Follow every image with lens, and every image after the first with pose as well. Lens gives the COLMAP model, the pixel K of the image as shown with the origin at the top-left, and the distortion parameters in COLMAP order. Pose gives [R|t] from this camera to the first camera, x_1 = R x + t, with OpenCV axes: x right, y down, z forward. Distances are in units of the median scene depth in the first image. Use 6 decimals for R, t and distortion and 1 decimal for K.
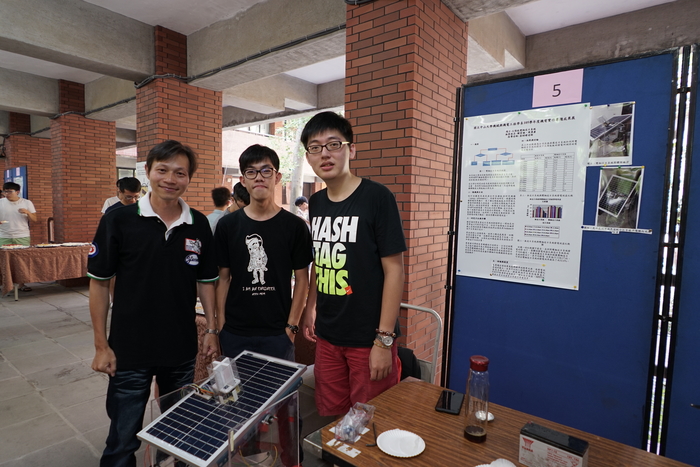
lens RADIAL K [[401.9, 0, 352.0], [0, 401.9, 236.5], [0, 0, 1]] dist [-0.037725, 0.015346]
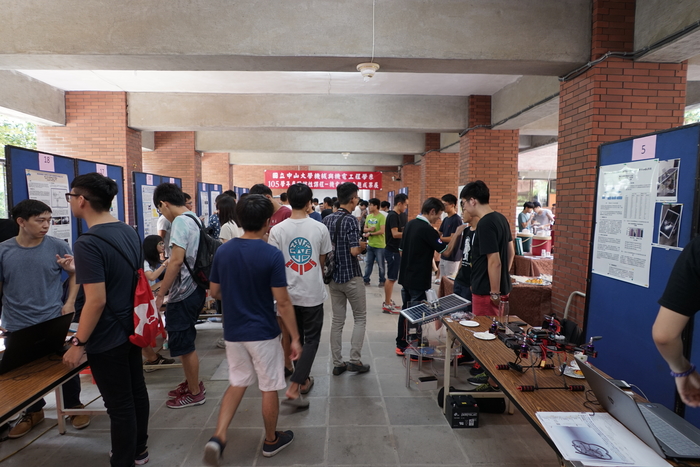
lens RADIAL K [[401.9, 0, 349.4], [0, 401.9, 236.3], [0, 0, 1]] dist [-0.037725, 0.015346]
pose [[0.644784, 0.046829, -0.762929, 0.938981], [-0.048956, 0.998602, 0.019920, -0.026989], [0.762795, 0.024506, 0.646176, -0.746145]]
